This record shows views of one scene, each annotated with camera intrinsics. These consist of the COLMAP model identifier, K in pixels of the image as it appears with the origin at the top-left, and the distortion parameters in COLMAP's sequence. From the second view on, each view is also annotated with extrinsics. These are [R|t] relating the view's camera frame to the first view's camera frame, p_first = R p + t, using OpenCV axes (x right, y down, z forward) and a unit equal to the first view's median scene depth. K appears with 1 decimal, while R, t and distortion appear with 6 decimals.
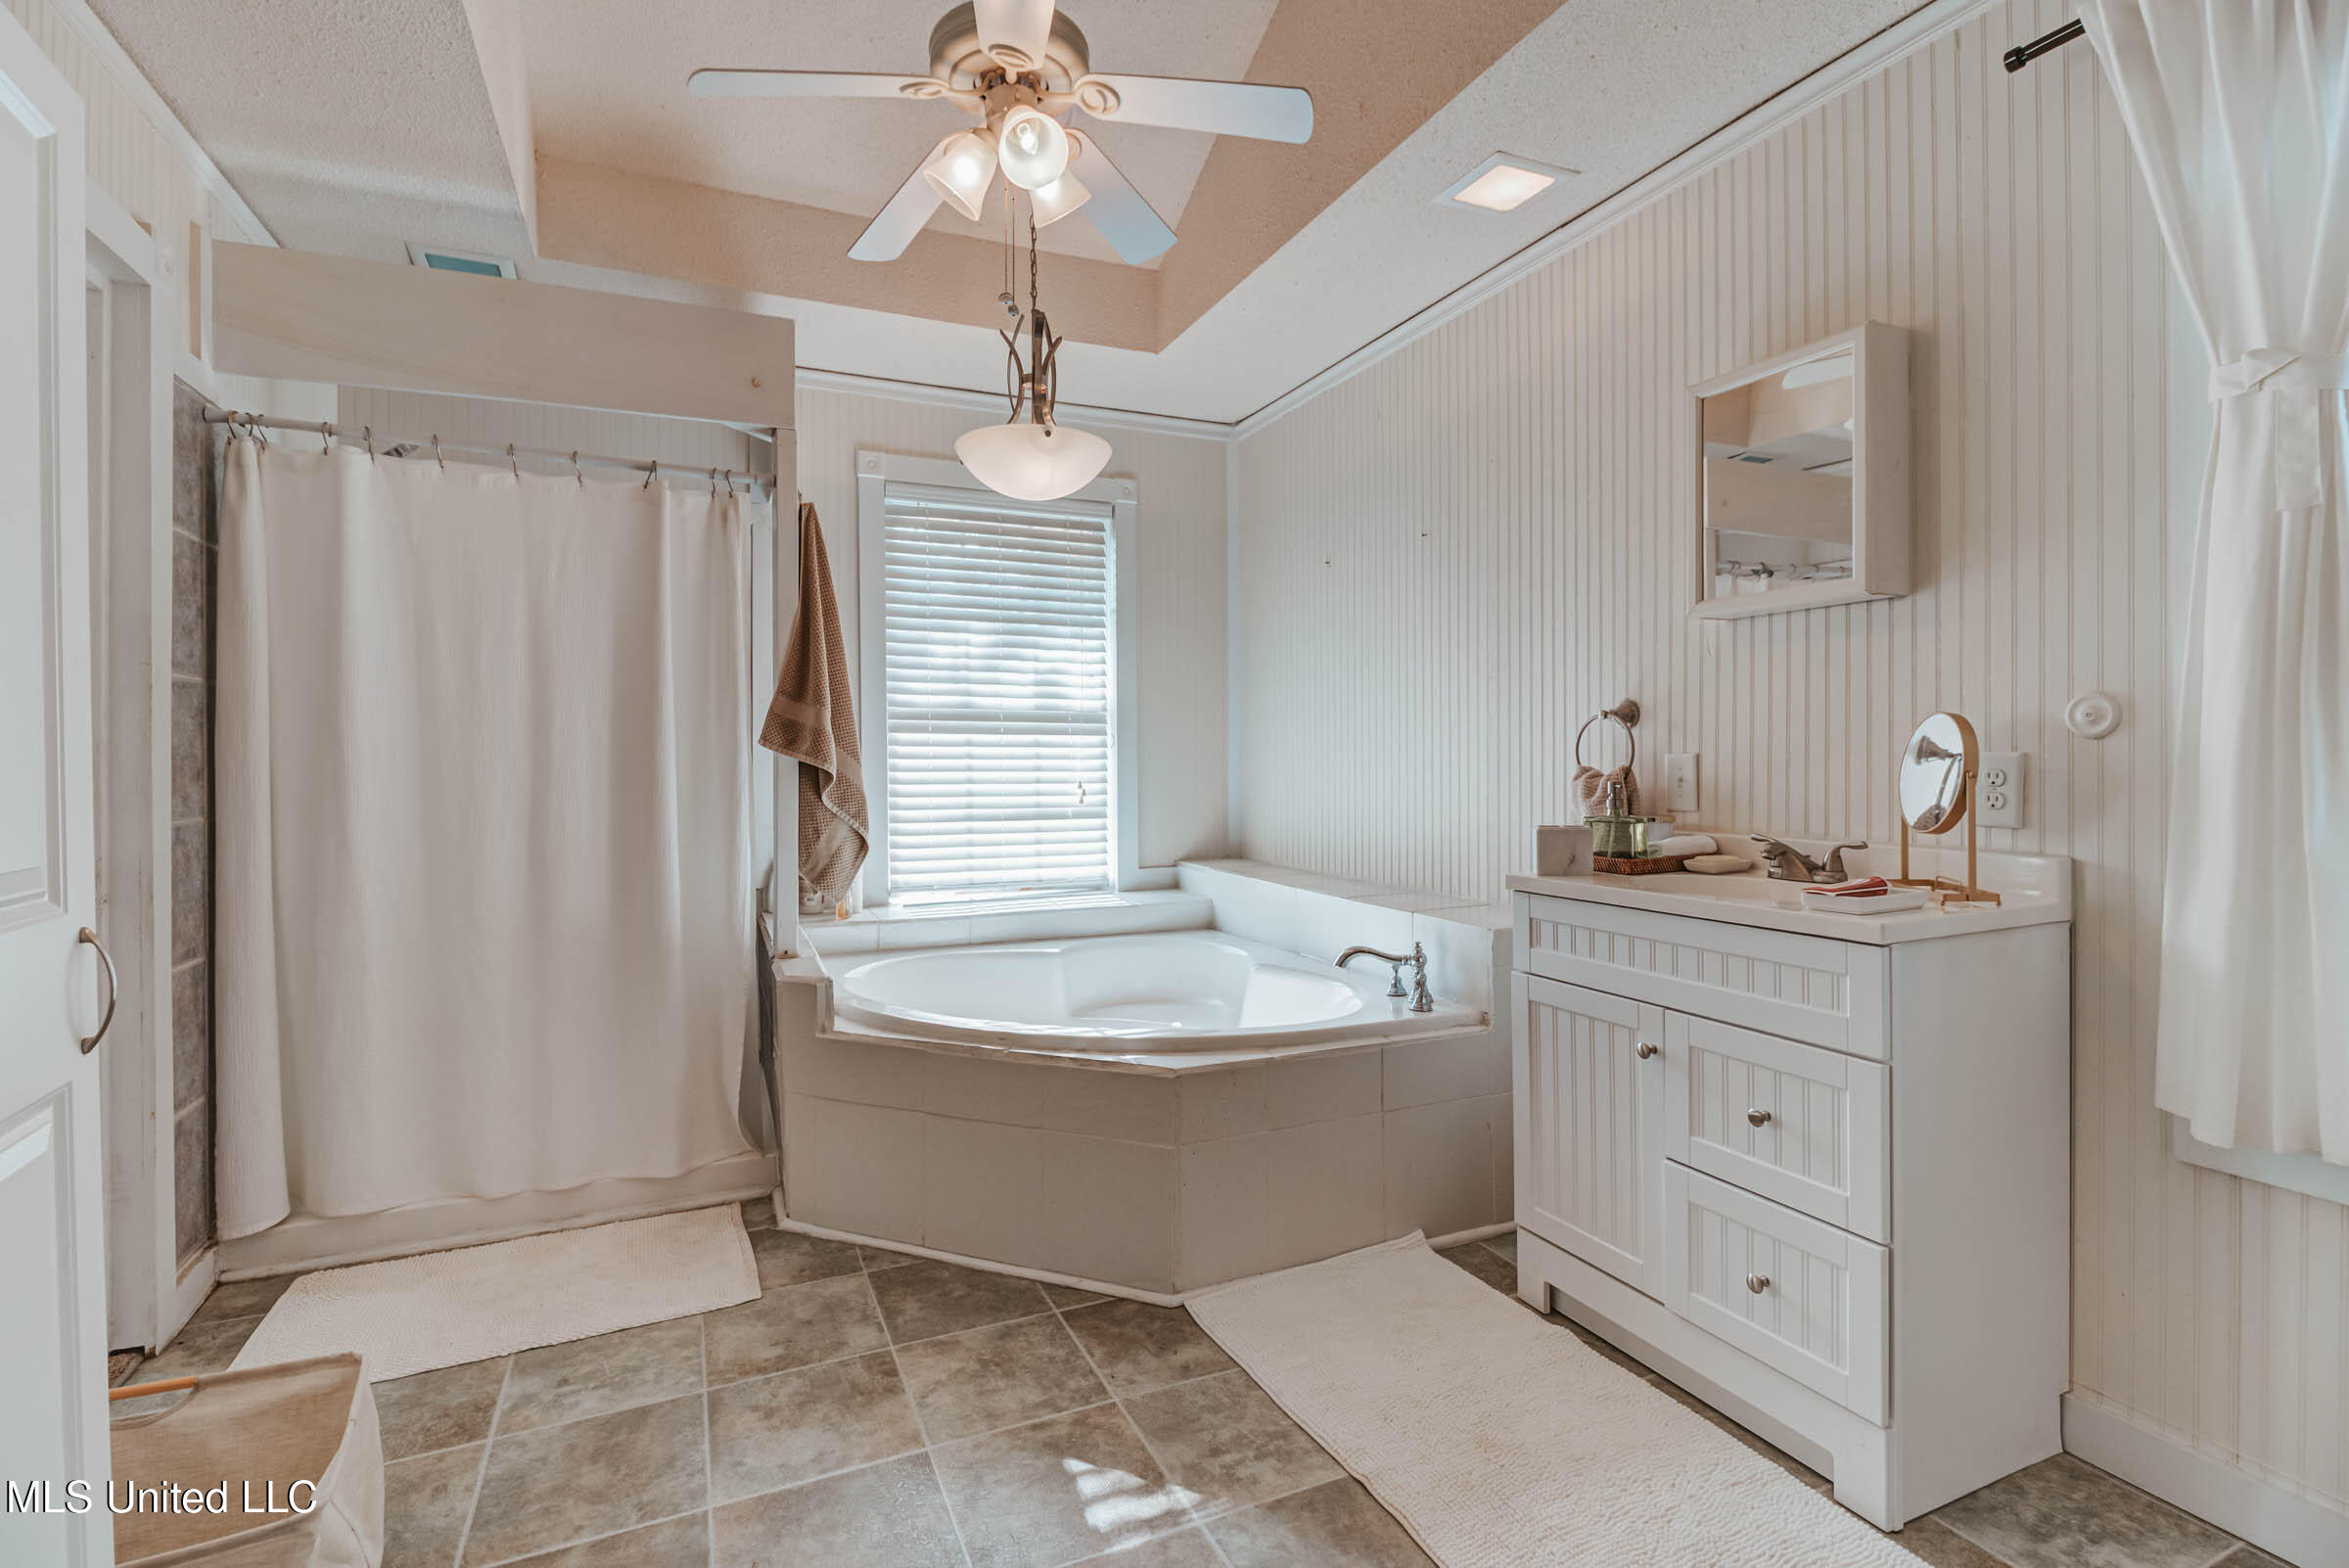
lens RADIAL K [[1083.6, 0, 1159.8], [0, 1083.6, 762.6], [0, 0, 1]] dist [0.019011, -0.014306]
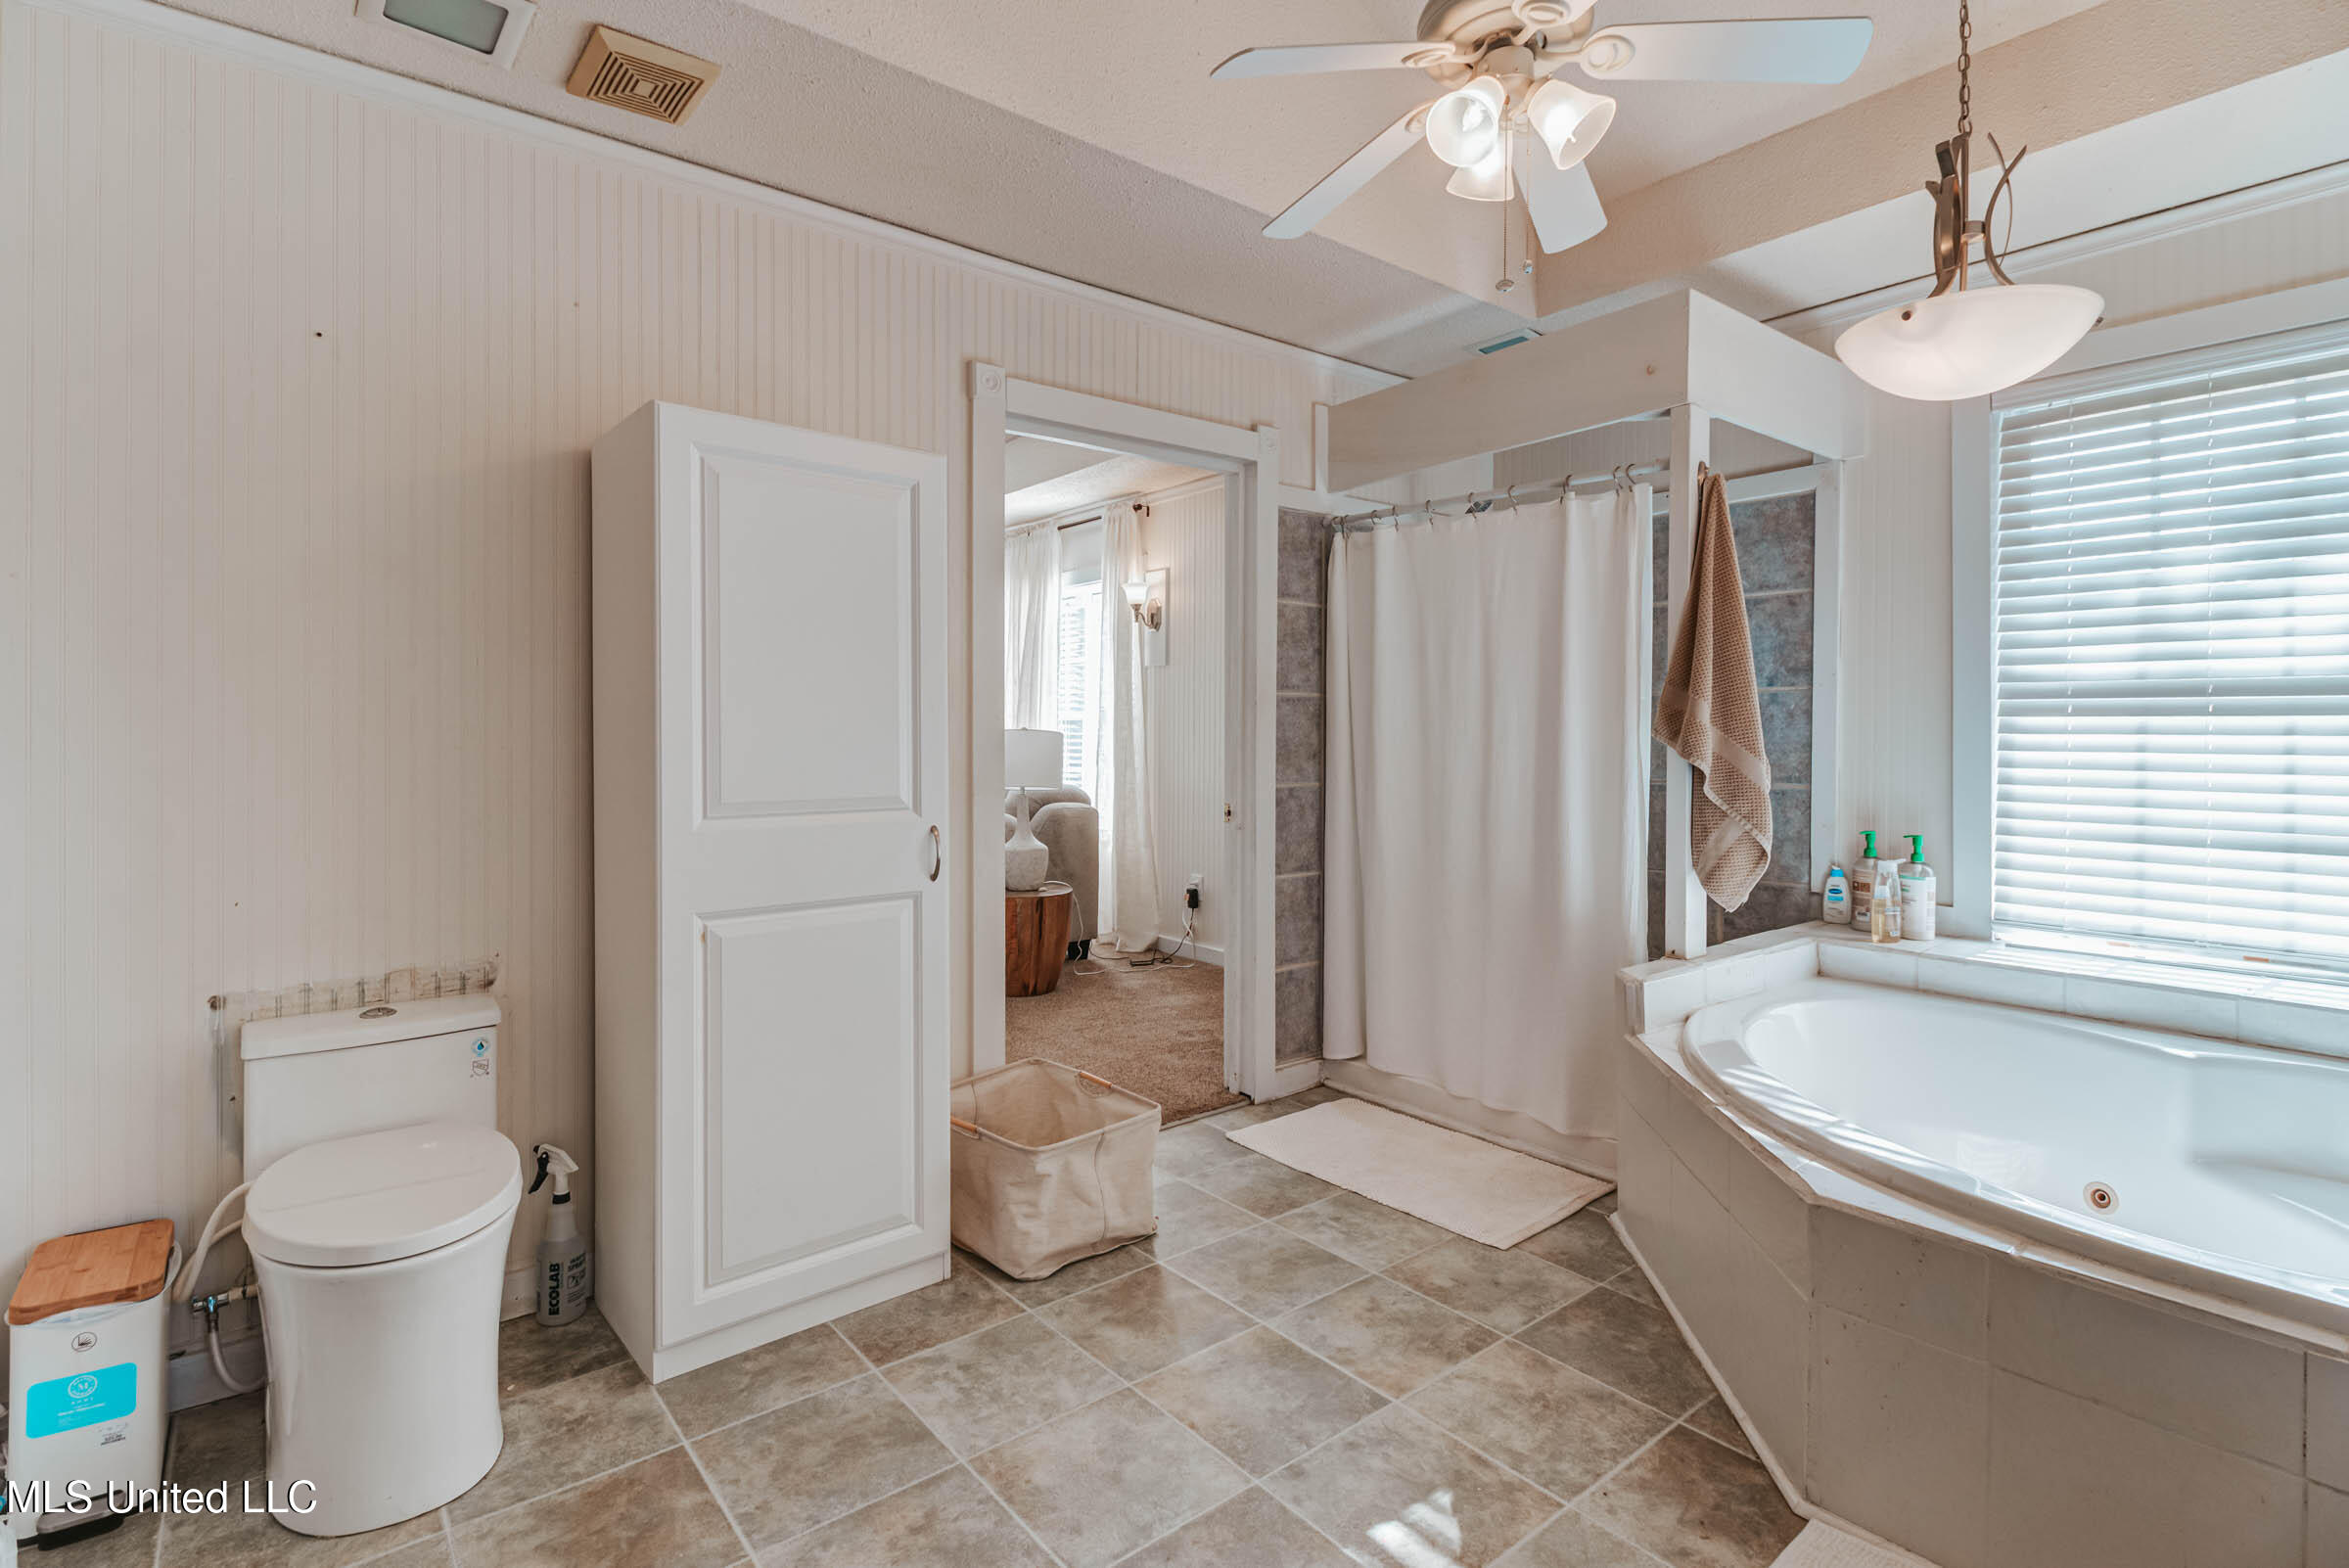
lens RADIAL K [[1110.4, 0, 1175.3], [0, 1110.4, 747.4], [0, 0, 1]] dist [0.019400, -0.014934]
pose [[0.258947, 0.015474, -0.965767, 0.597018], [-0.007154, 0.999875, 0.014102, -0.021094], [0.965865, 0.003258, 0.259026, 0.385197]]
